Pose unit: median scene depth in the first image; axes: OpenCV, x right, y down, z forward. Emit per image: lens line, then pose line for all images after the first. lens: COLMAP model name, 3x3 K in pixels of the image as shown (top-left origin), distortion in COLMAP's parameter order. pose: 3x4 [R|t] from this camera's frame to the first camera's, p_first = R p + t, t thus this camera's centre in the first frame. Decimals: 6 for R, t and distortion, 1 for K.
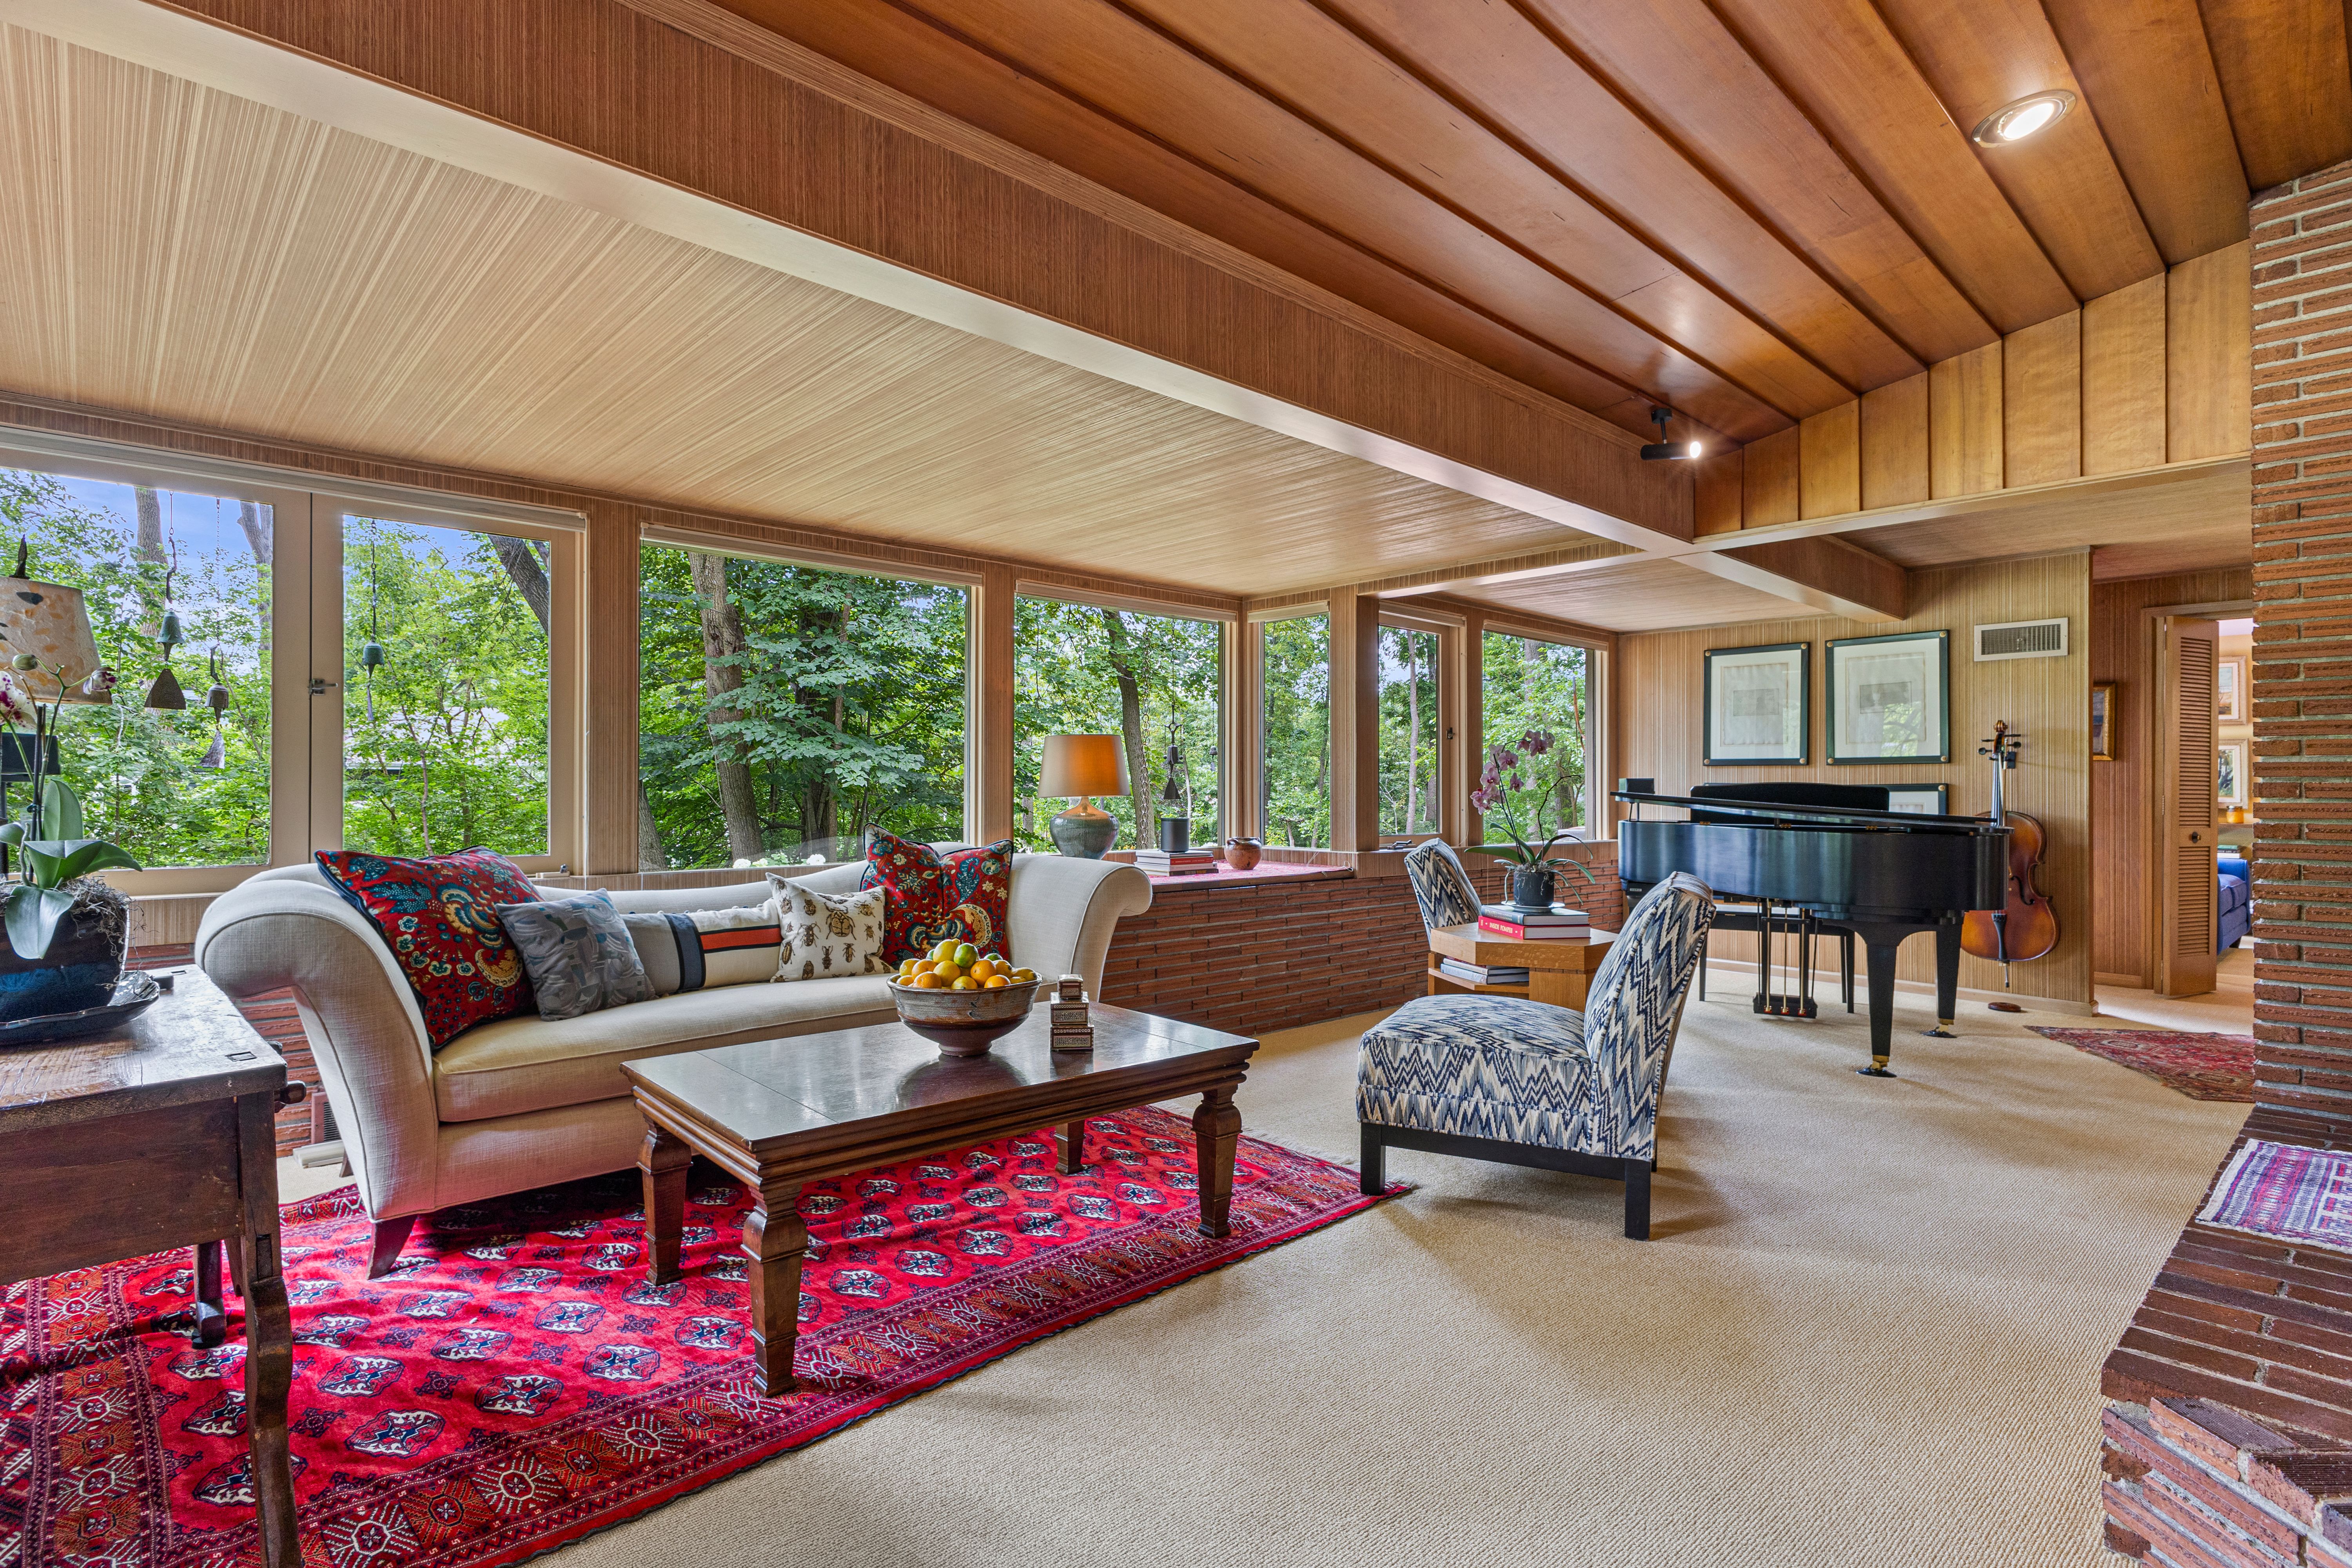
lens RADIAL K [[1148.4, 0, 1174.4], [0, 1148.4, 781.9], [0, 0, 1]] dist [0.009997, -0.004030]
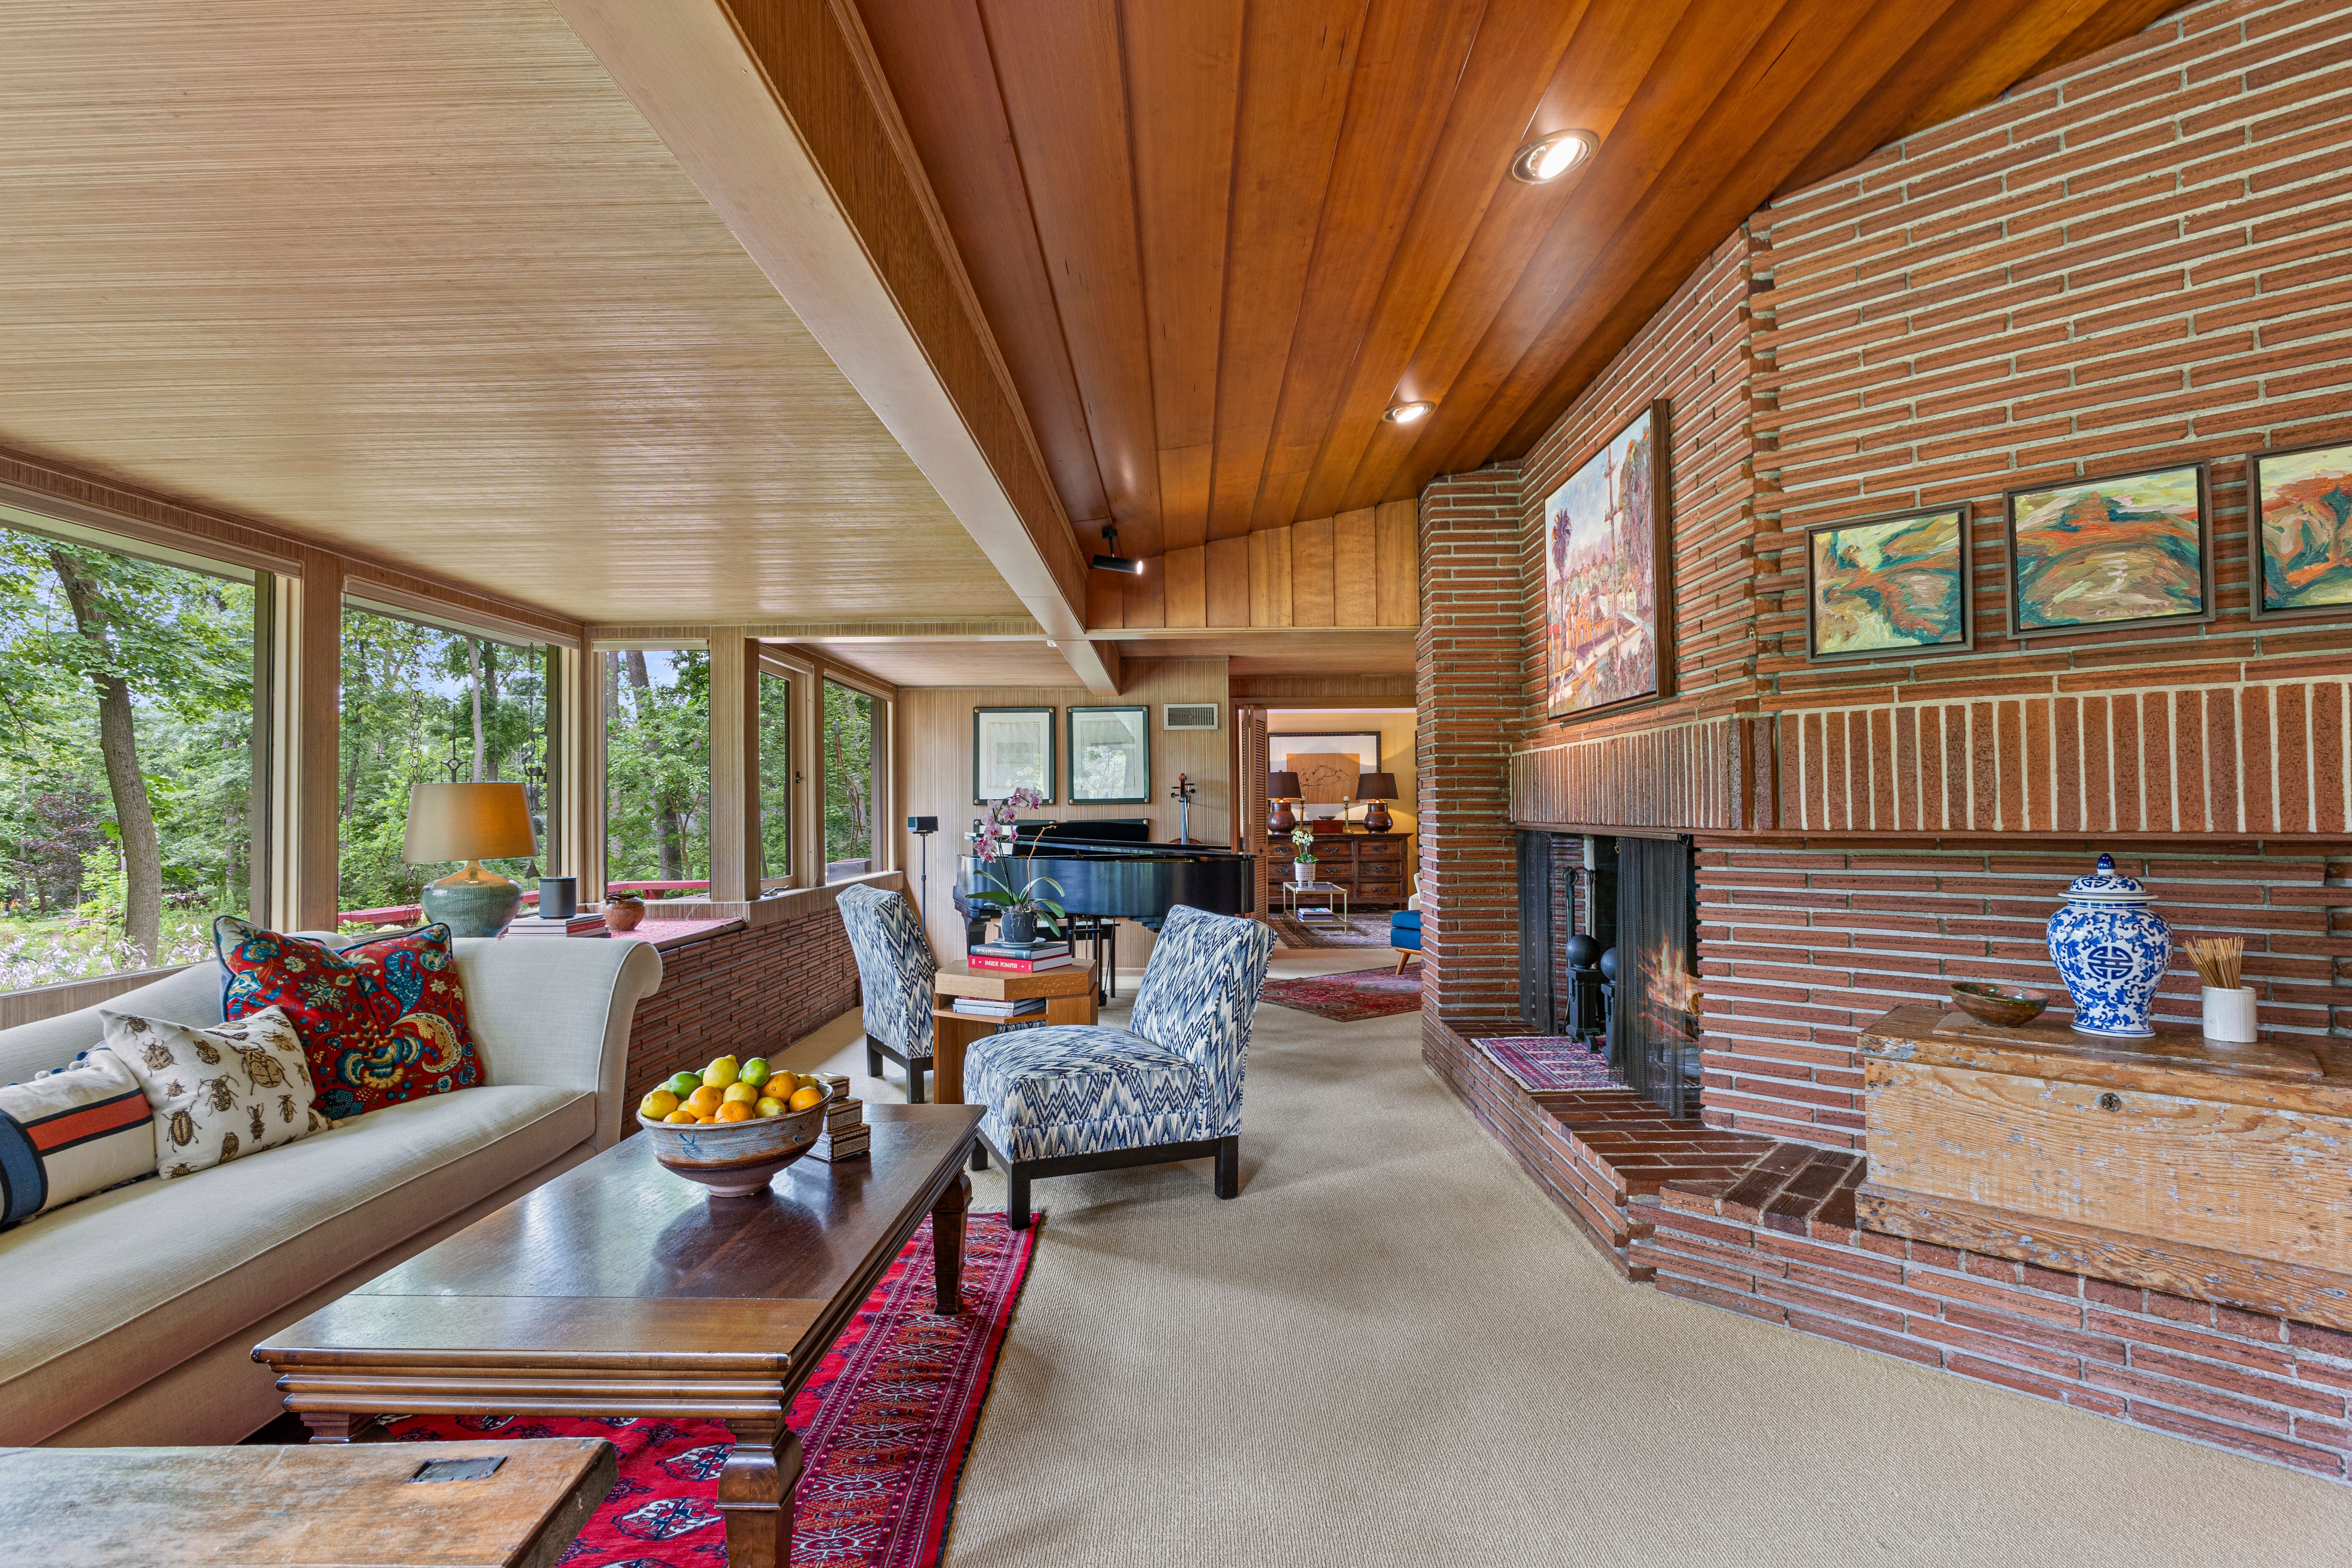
lens RADIAL K [[1080.9, 0, 1176.1], [0, 1080.9, 781.9], [0, 0, 1]] dist [-0.007592, -0.000292]
pose [[0.687972, 0.006756, 0.725706, -0.291465], [0.007401, 0.999839, -0.016324, -0.025577], [-0.725699, 0.016602, 0.687812, 0.122280]]
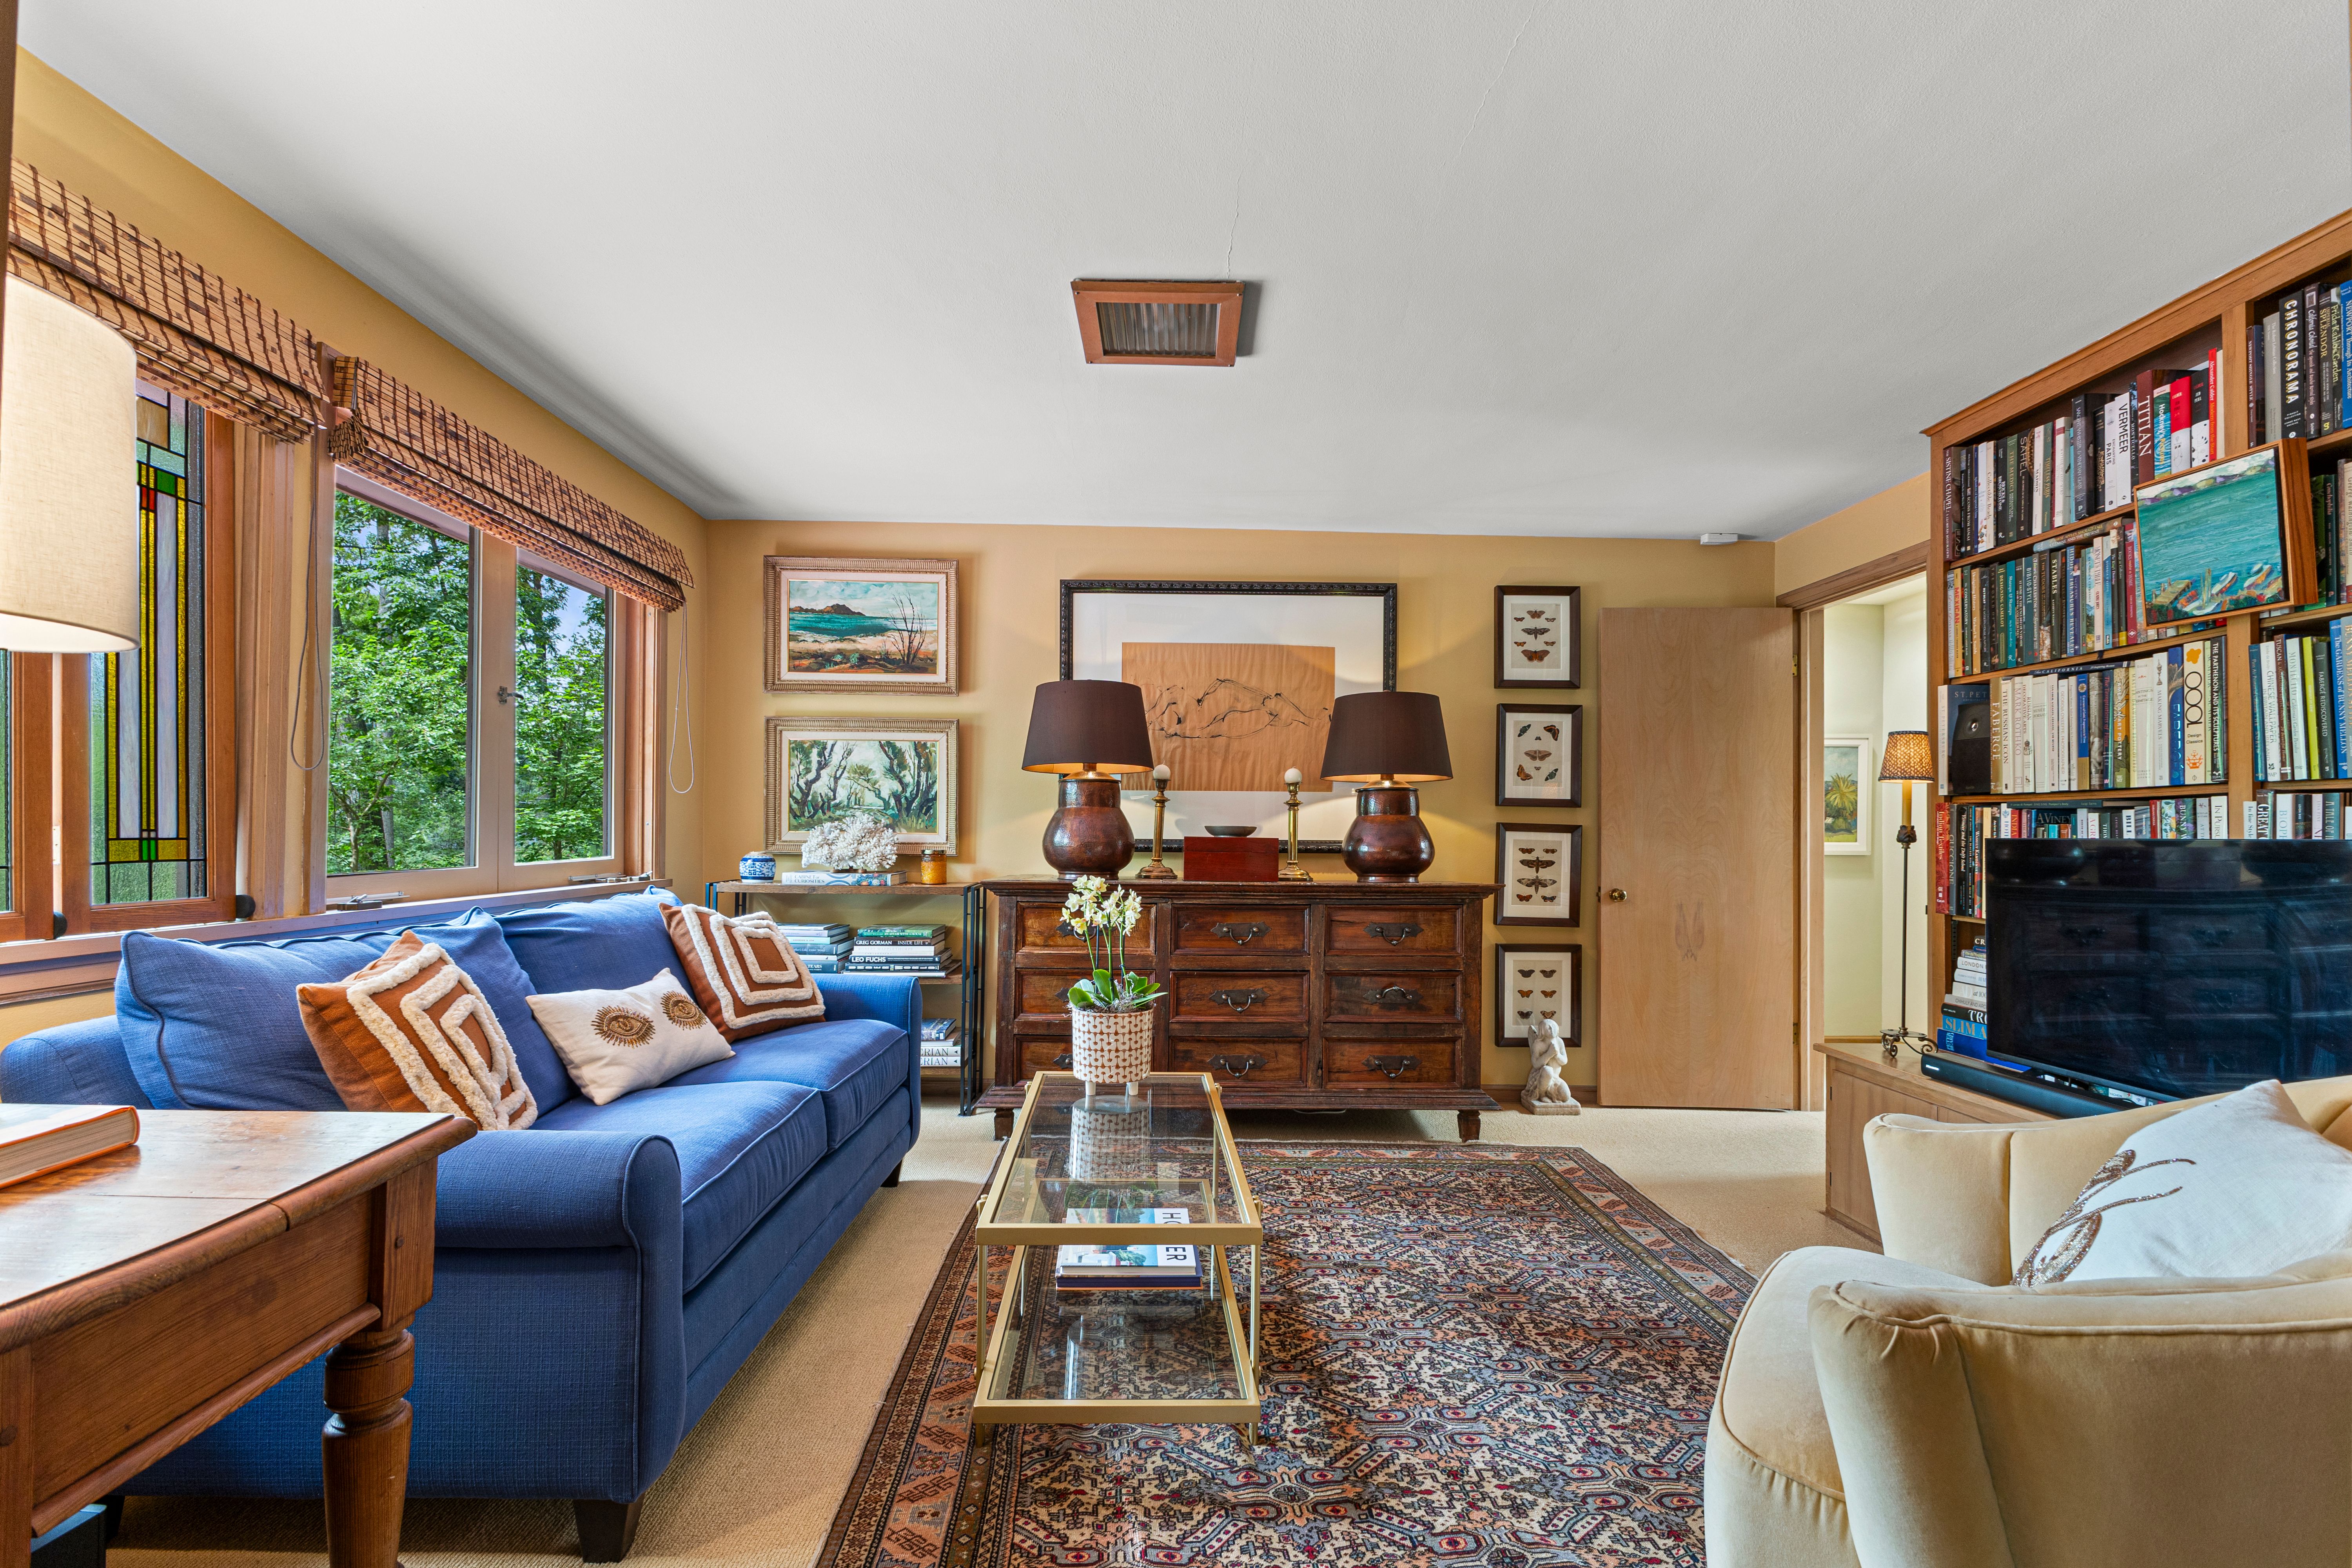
lens RADIAL K [[1080.9, 0, 1180.3], [0, 1080.9, 830.8], [0, 0, 1]] dist [-0.007592, -0.000292]
pose [[0.659213, 0.006218, 0.751931, 1.152151], [-0.011379, 0.999934, 0.001707, 0.018837], [-0.751871, -0.009681, 0.659240, 1.100108]]
